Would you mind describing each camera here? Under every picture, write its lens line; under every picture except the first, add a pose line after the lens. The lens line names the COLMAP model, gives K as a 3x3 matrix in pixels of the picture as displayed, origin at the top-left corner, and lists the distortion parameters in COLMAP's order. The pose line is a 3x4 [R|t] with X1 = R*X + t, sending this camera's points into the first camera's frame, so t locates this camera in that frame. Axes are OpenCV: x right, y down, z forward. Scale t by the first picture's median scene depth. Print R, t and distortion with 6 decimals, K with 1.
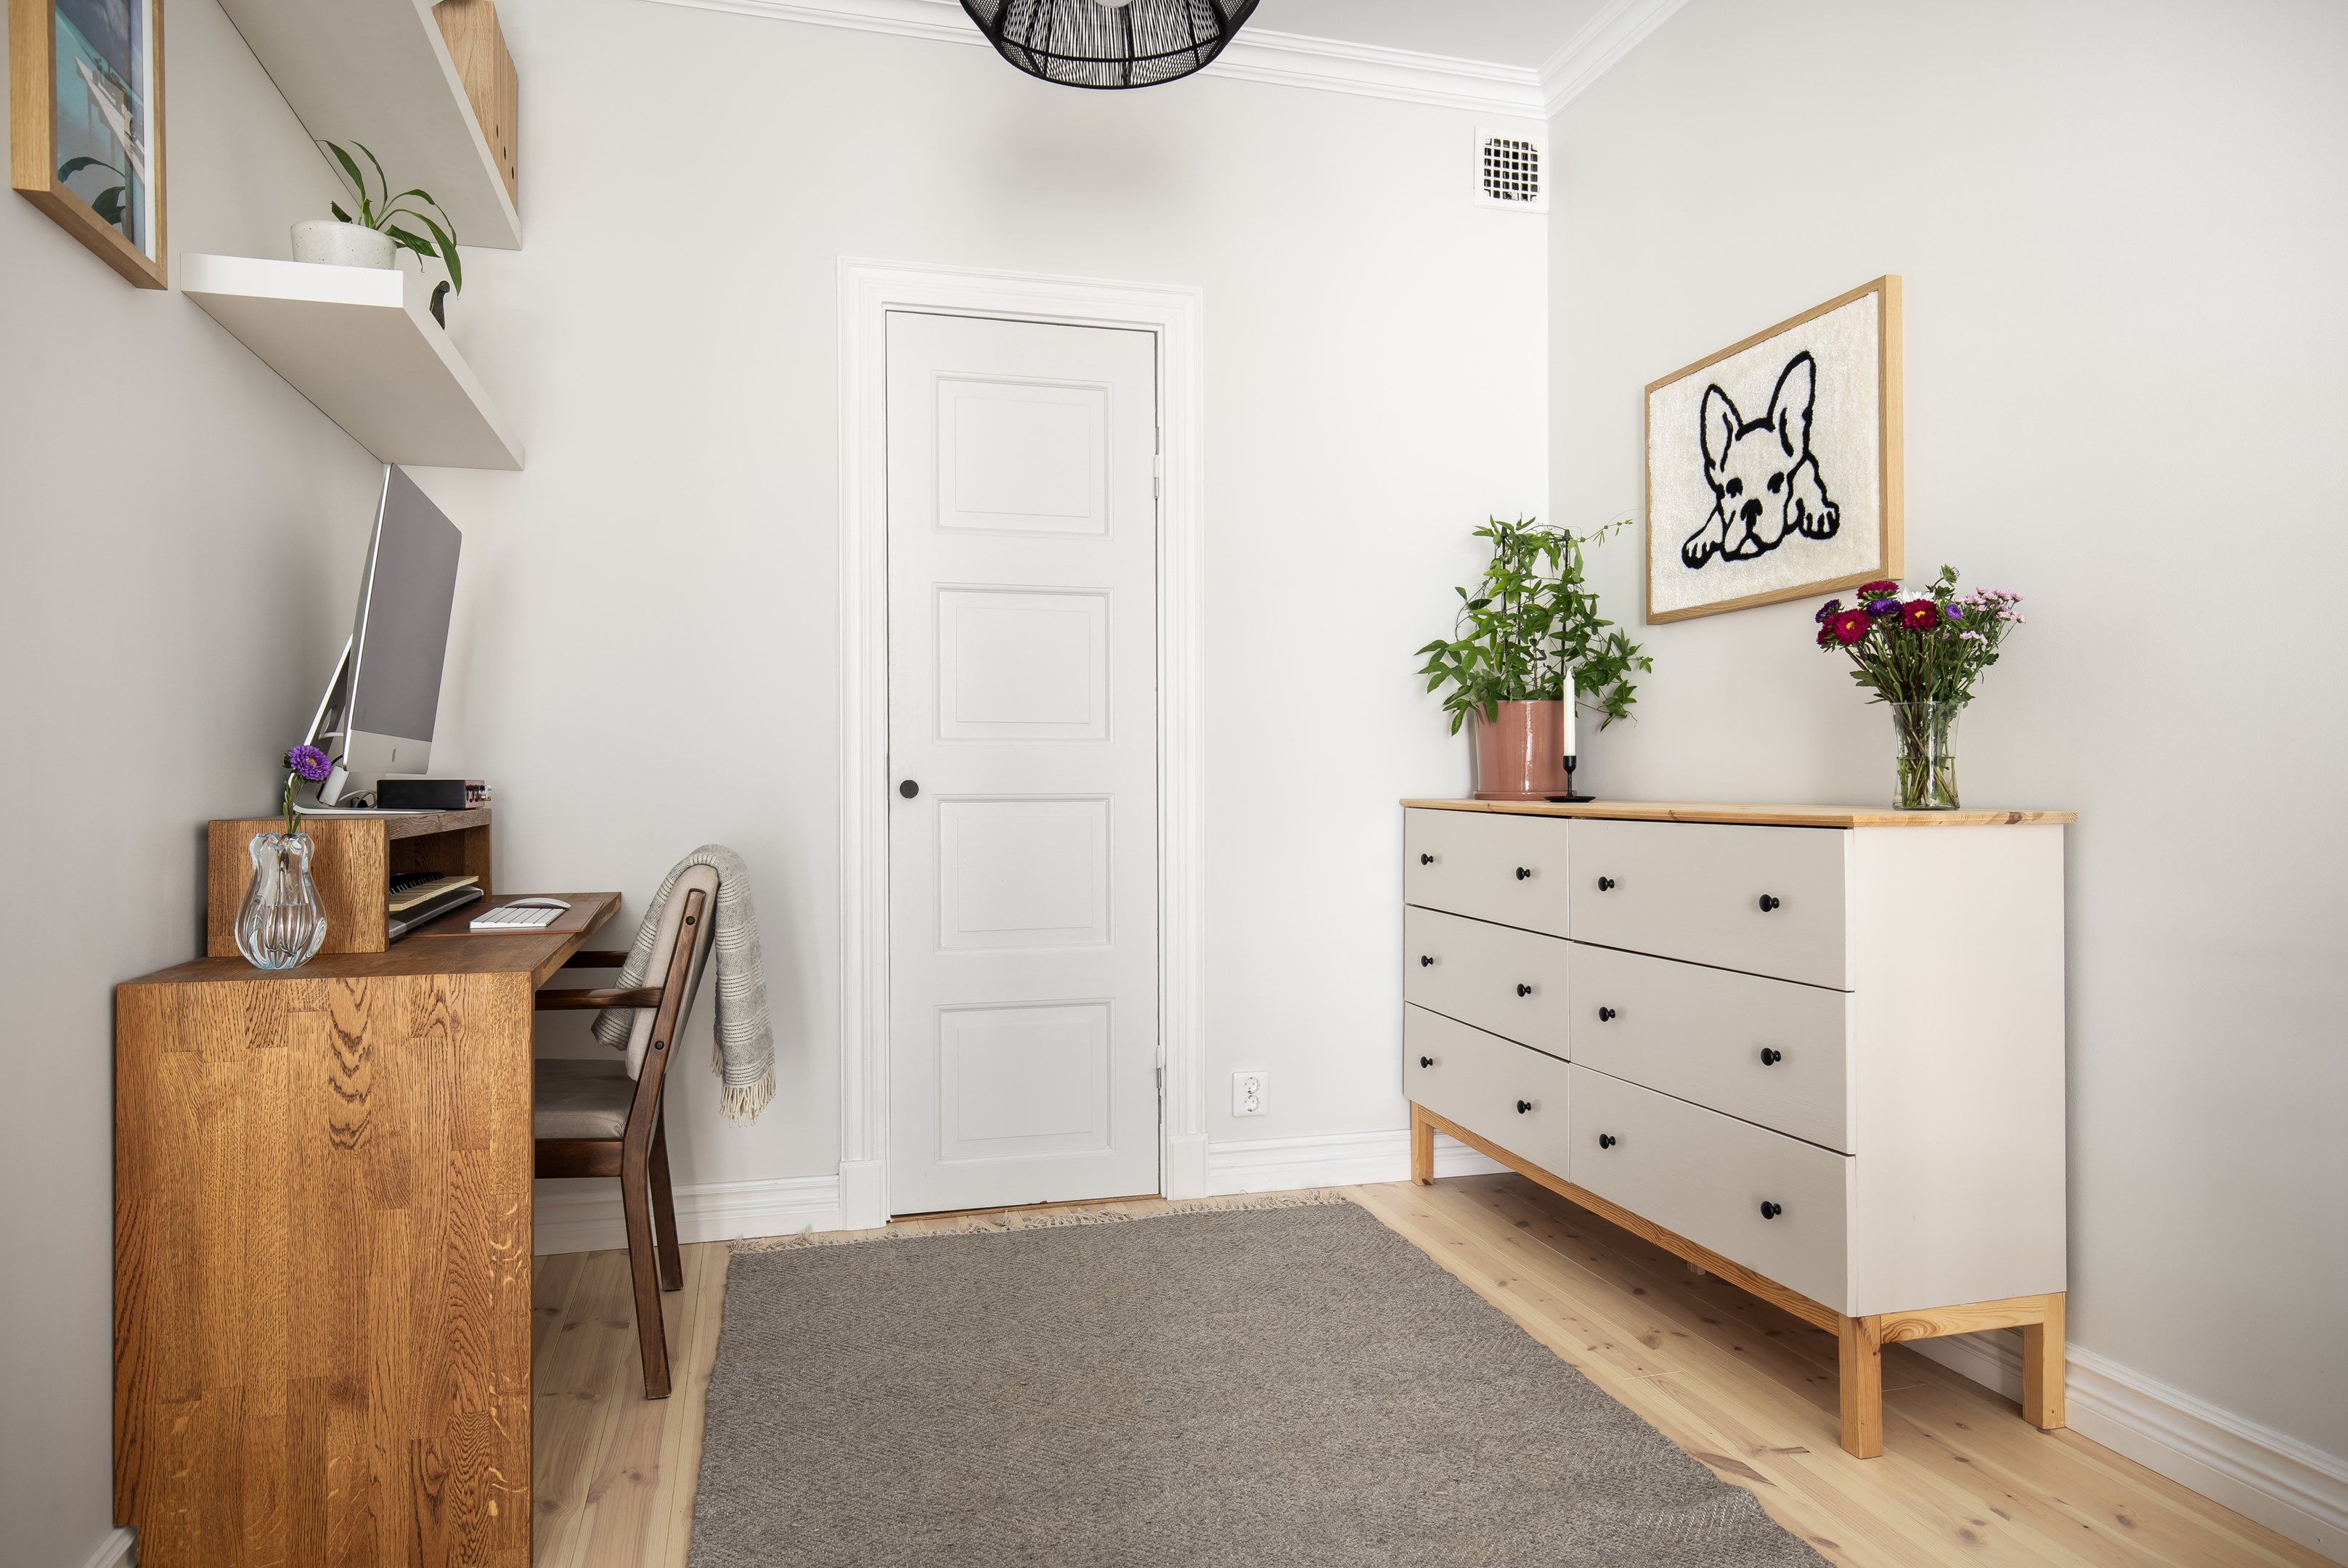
lens RADIAL K [[1459.4, 0, 1174.0], [0, 1459.4, 784.0], [0, 0, 1]] dist [-0.001445, -0.001533]
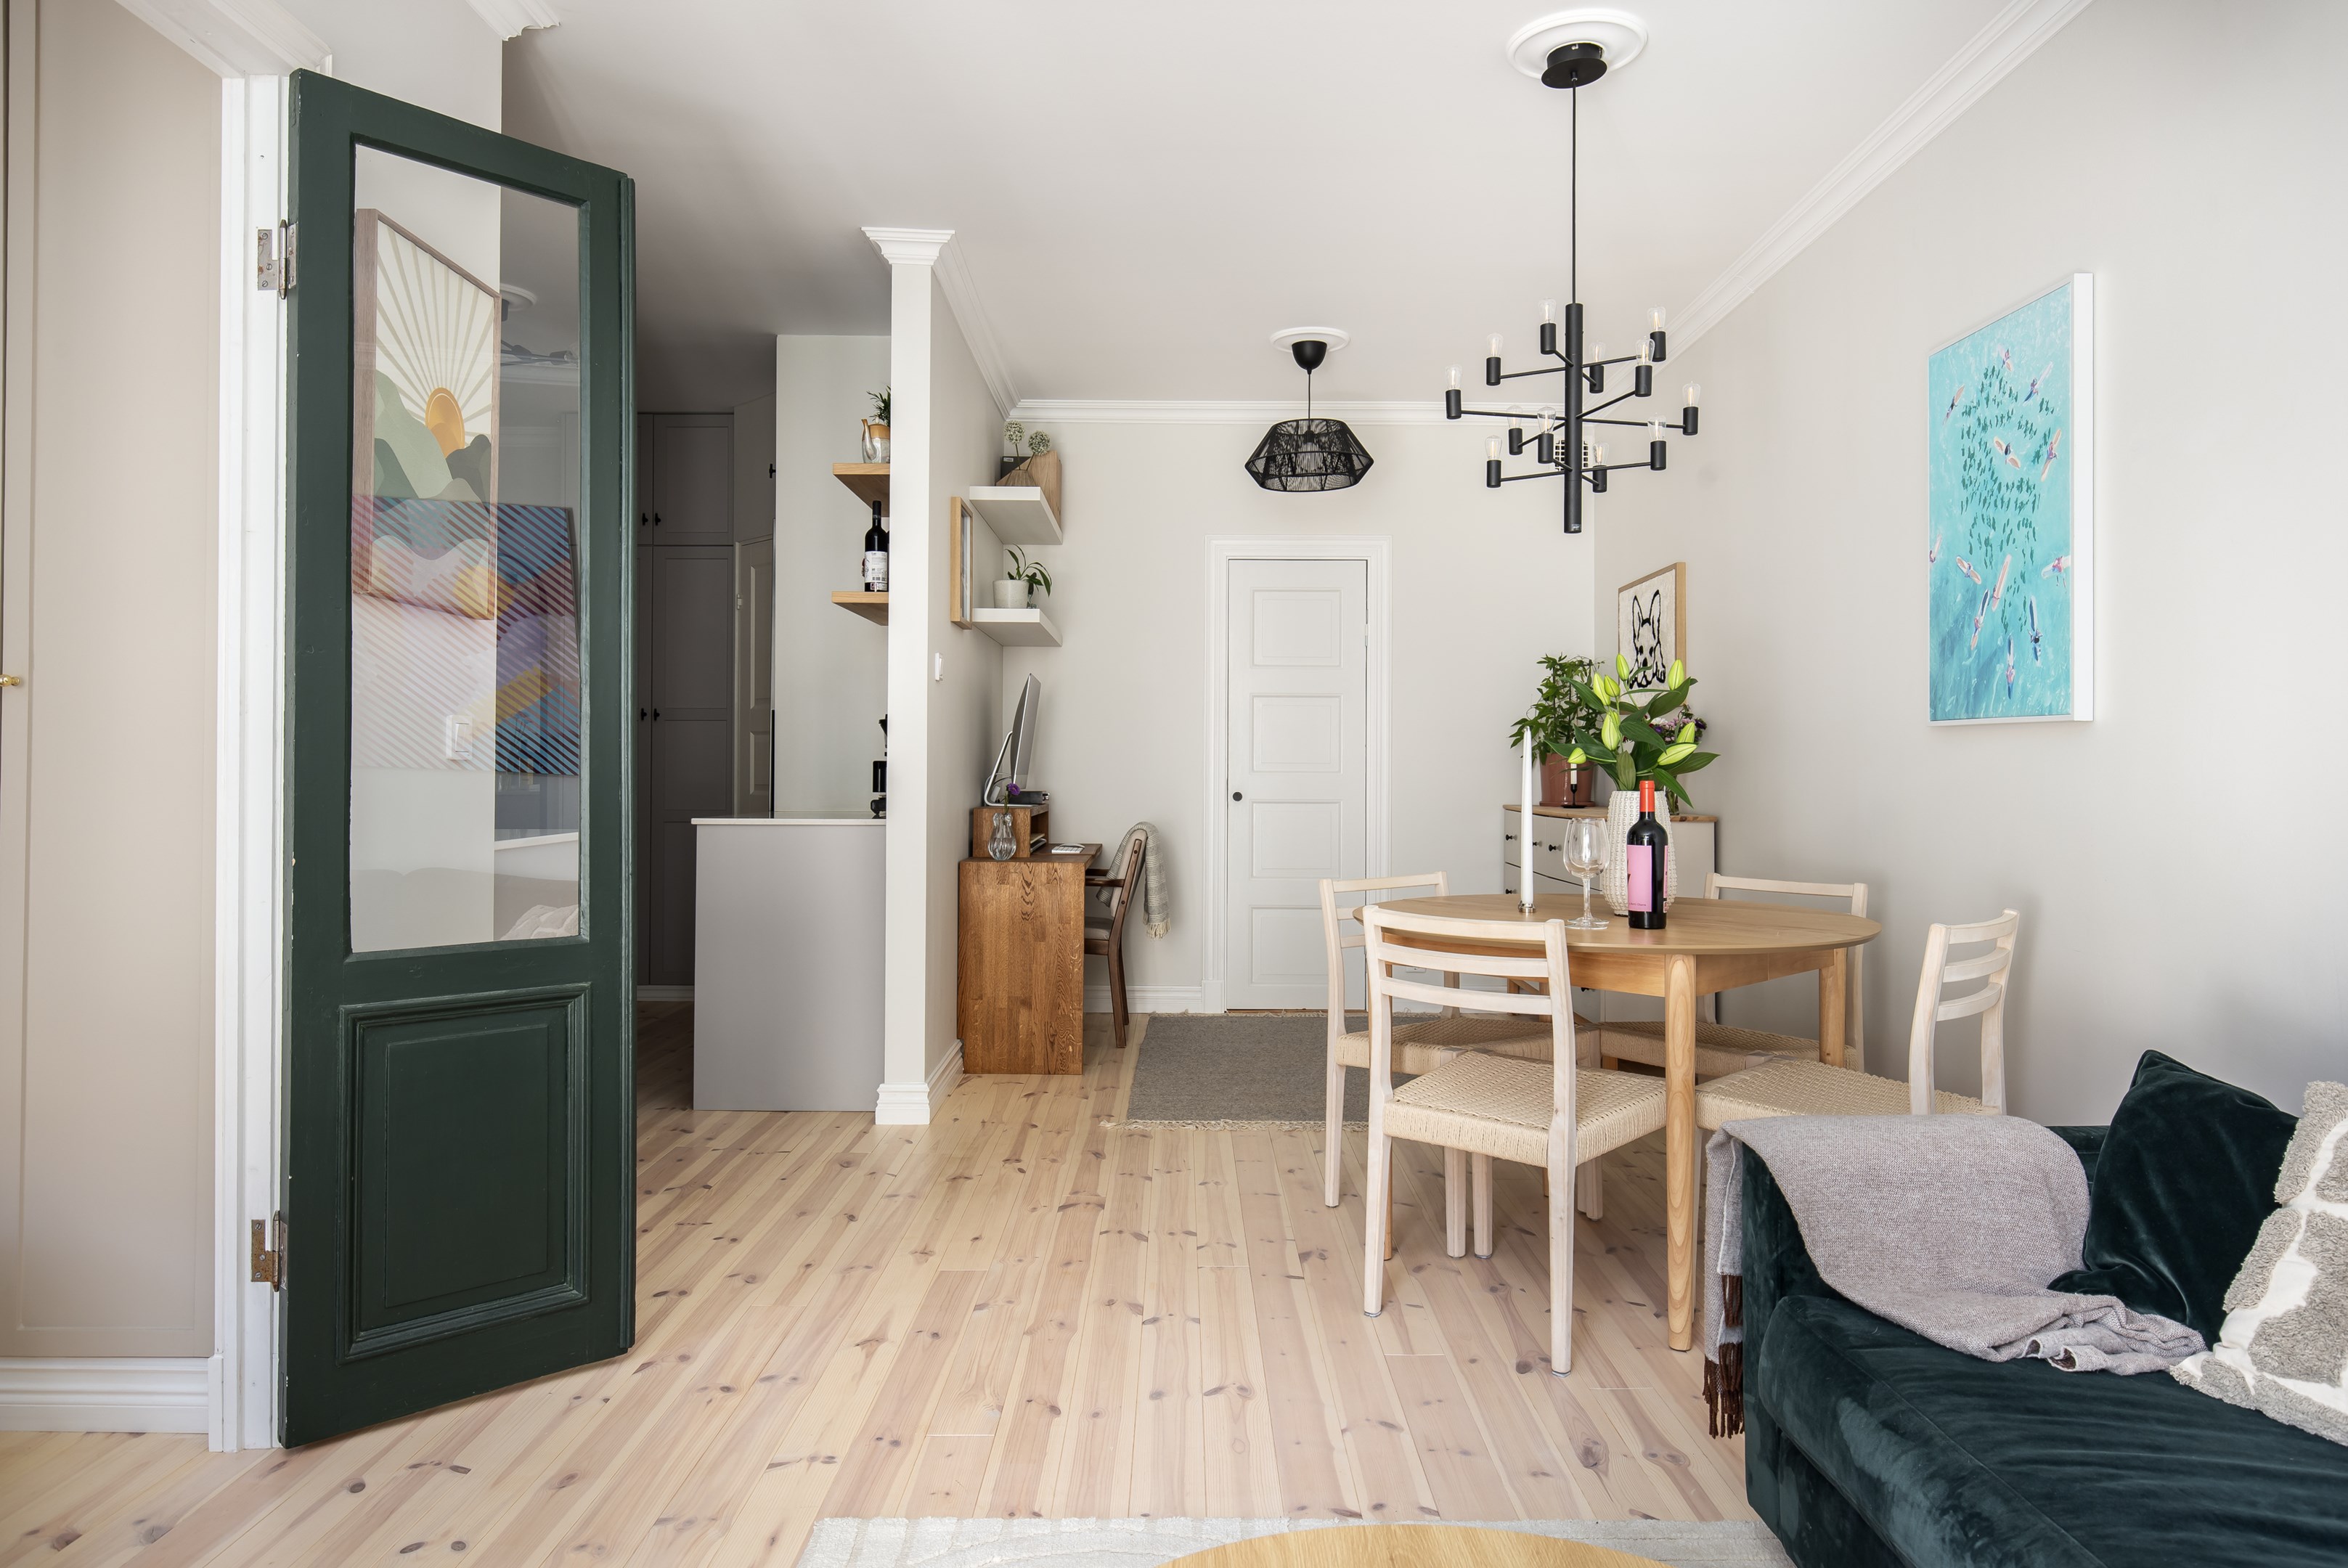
lens RADIAL K [[1505.6, 0, 1180.6], [0, 1505.6, 759.4], [0, 0, 1]] dist [0.001323, -0.000185]
pose [[0.961368, 0.007599, -0.275163, 0.417933], [-0.010114, 0.999919, -0.007723, -0.041097], [0.275082, 0.010207, 0.961367, -1.354956]]
